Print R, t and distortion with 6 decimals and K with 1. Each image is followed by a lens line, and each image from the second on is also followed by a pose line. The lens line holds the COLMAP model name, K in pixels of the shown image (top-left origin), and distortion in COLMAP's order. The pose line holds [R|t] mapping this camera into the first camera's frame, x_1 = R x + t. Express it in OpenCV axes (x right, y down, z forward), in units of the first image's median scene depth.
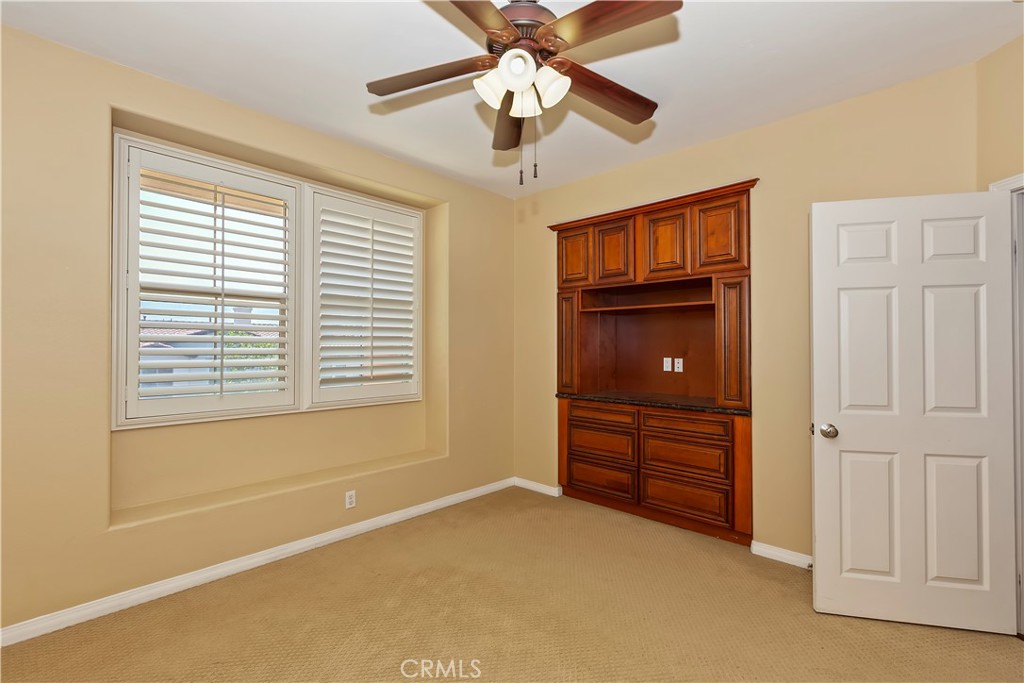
lens RADIAL K [[456.6, 0, 512.0], [0, 456.6, 341.5], [0, 0, 1]] dist [-0.000092, -0.000050]
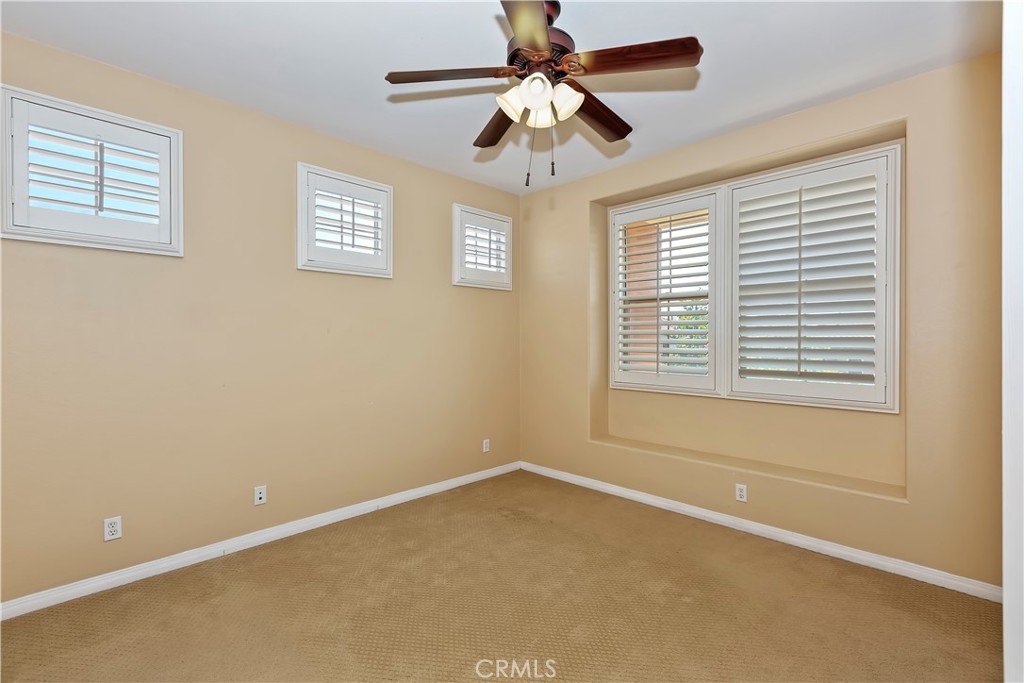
lens RADIAL K [[456.6, 0, 512.0], [0, 456.6, 341.5], [0, 0, 1]] dist [-0.000092, -0.000050]
pose [[-0.035227, 0.004166, -0.999371, 0.640934], [0.007791, 0.999962, 0.003894, 0.012553], [0.999349, -0.007649, -0.035258, 0.540367]]
